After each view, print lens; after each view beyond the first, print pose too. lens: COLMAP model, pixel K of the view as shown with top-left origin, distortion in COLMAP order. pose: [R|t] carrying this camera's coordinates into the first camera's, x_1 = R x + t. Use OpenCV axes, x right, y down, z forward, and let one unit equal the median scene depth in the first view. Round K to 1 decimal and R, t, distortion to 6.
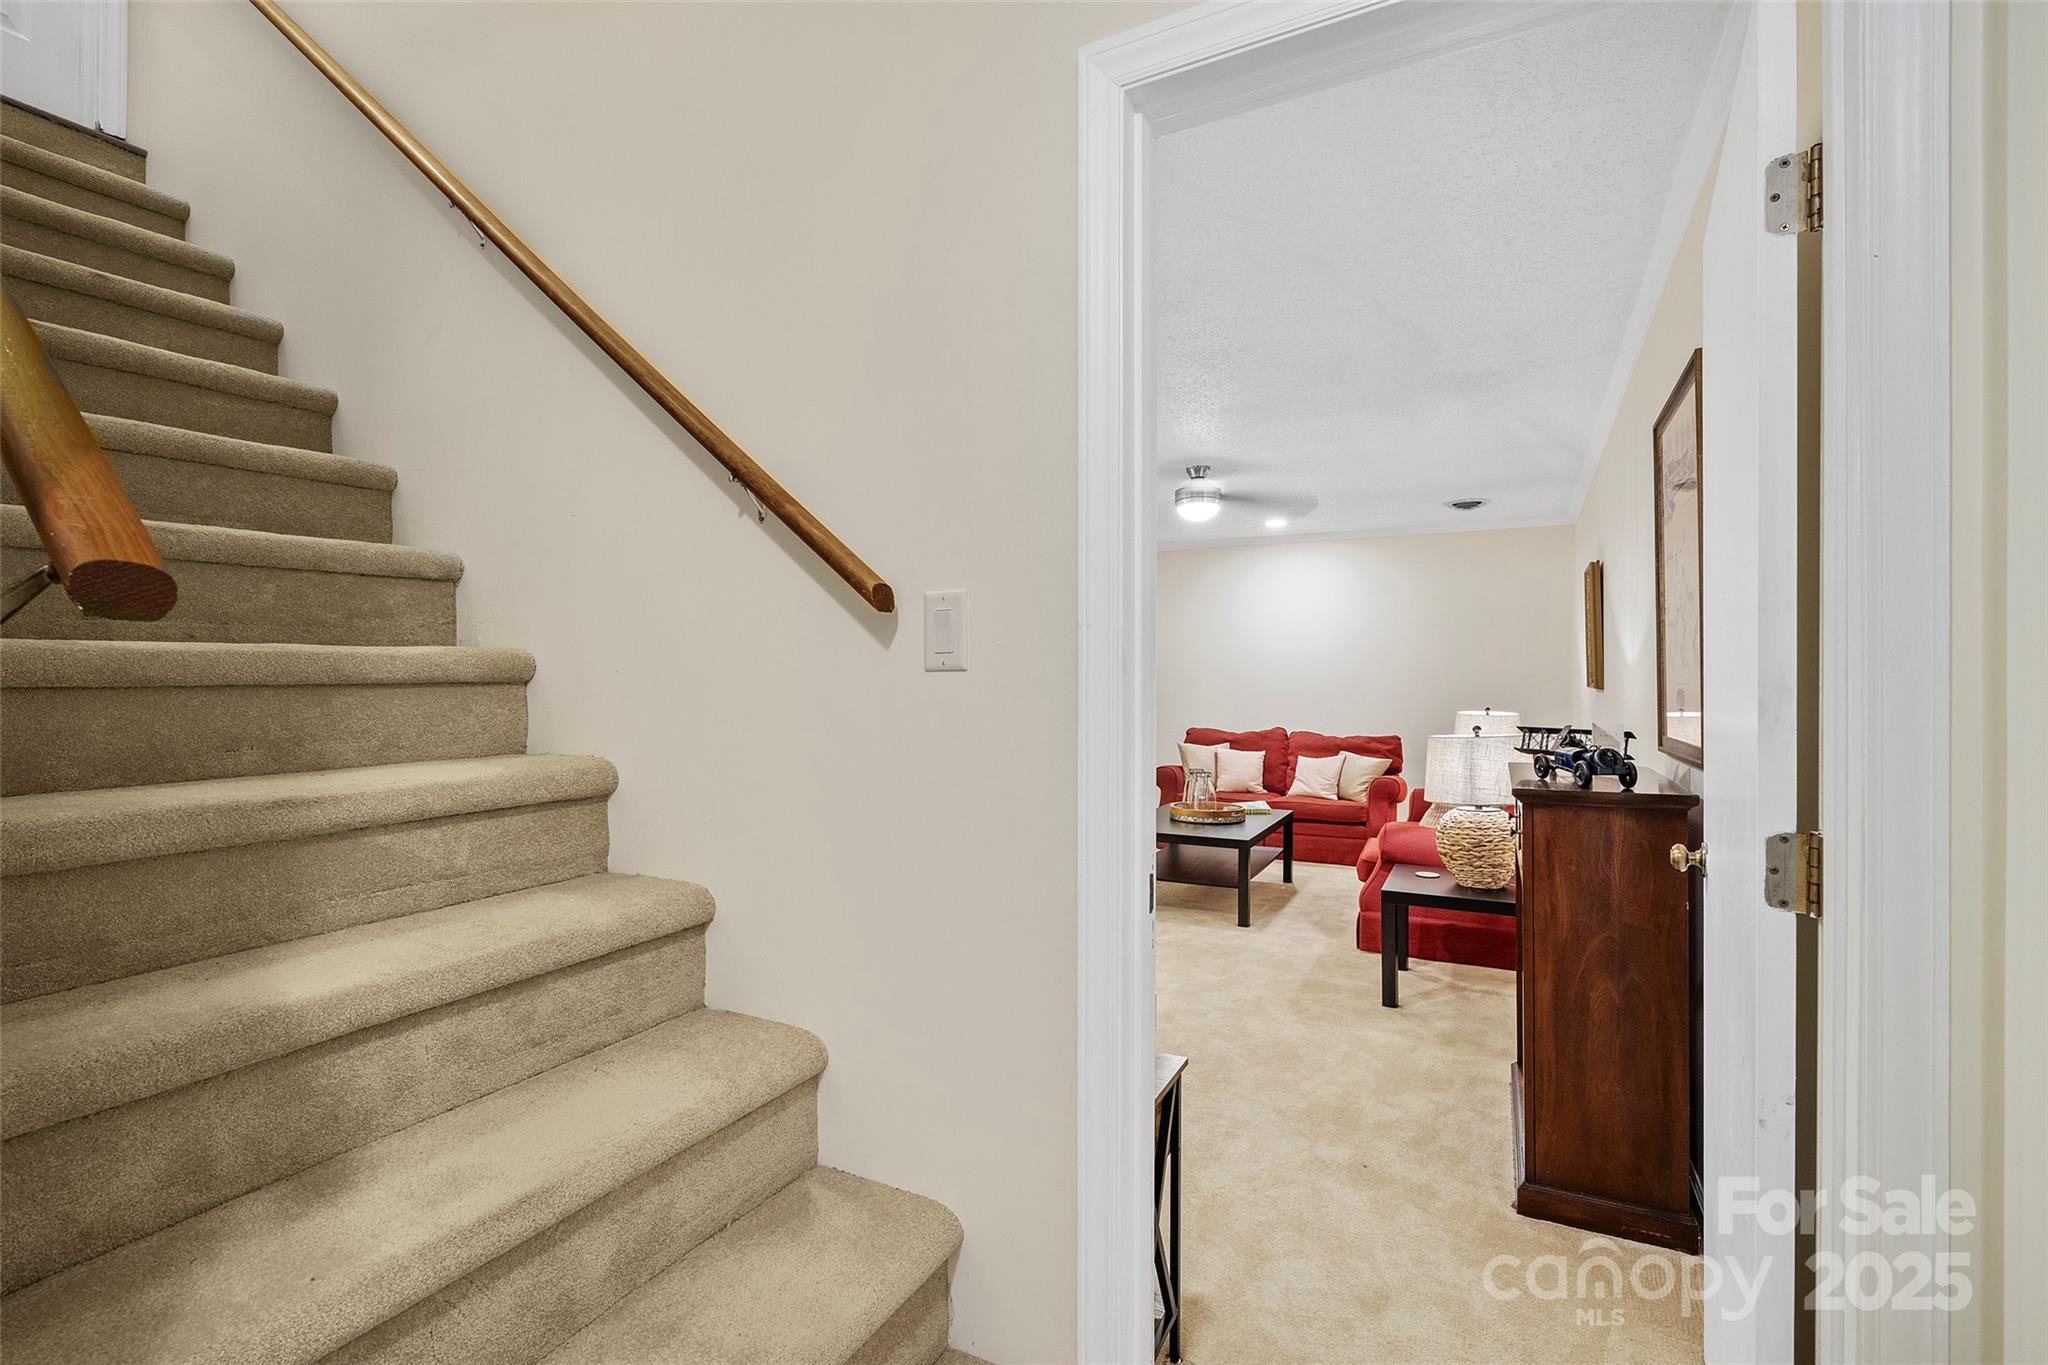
lens RADIAL K [[944.0, 0, 1022.5], [0, 944.0, 672.3], [0, 0, 1]] dist [-0.004674, -0.000181]
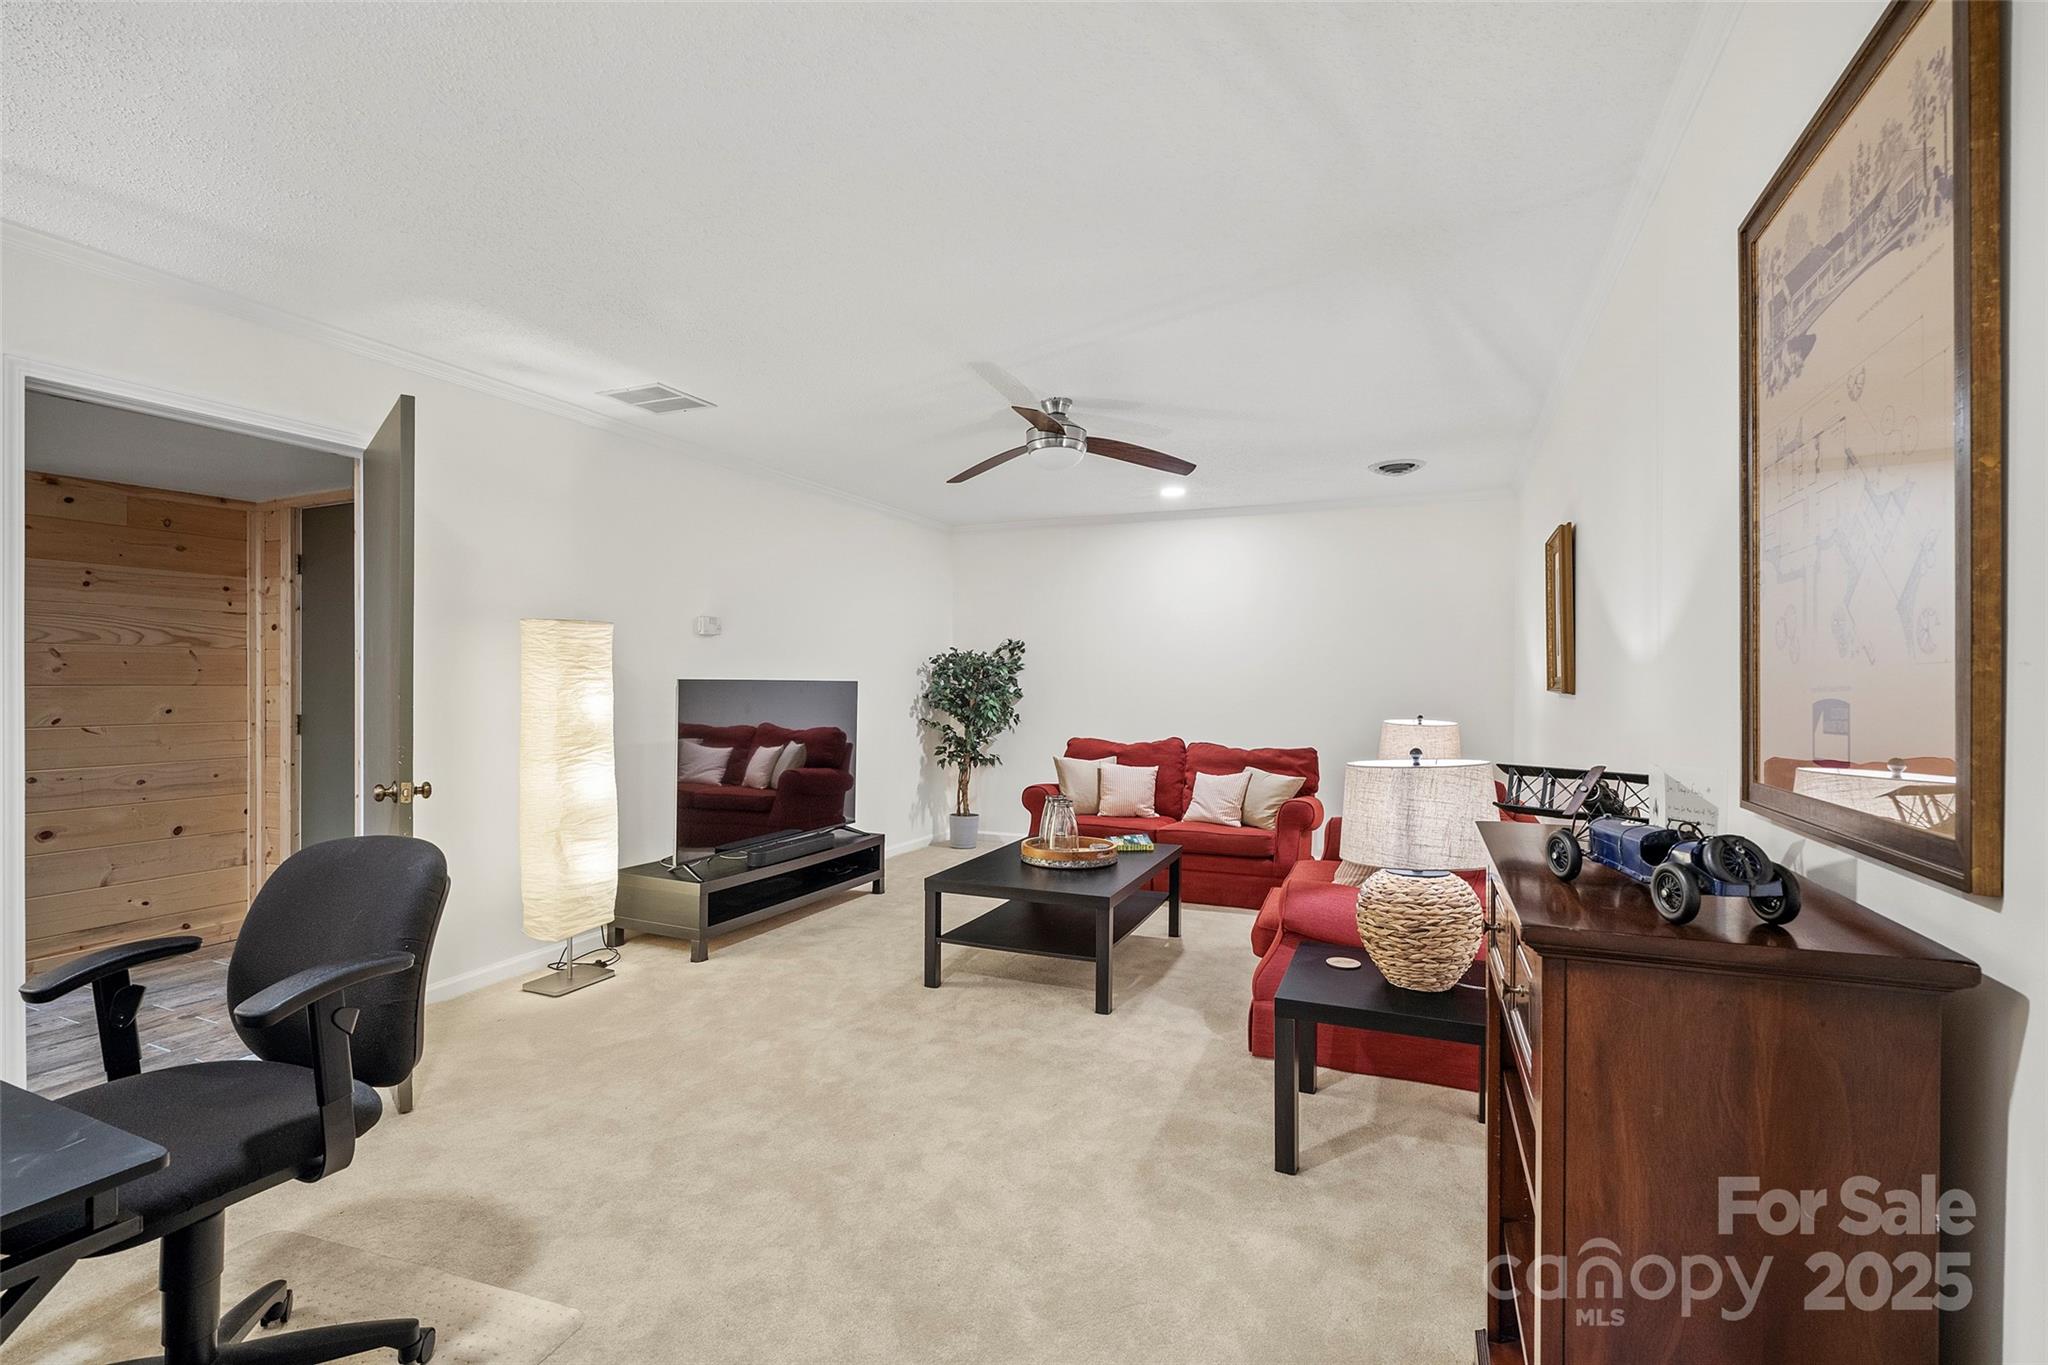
lens RADIAL K [[944.0, 0, 1021.9], [0, 944.0, 687.6], [0, 0, 1]] dist [-0.004674, -0.000181]
pose [[0.997544, 0.001577, 0.070032, 0.123956], [-0.002635, 0.999884, 0.015017, 0.002881], [-0.070000, -0.015165, 0.997432, 0.281117]]
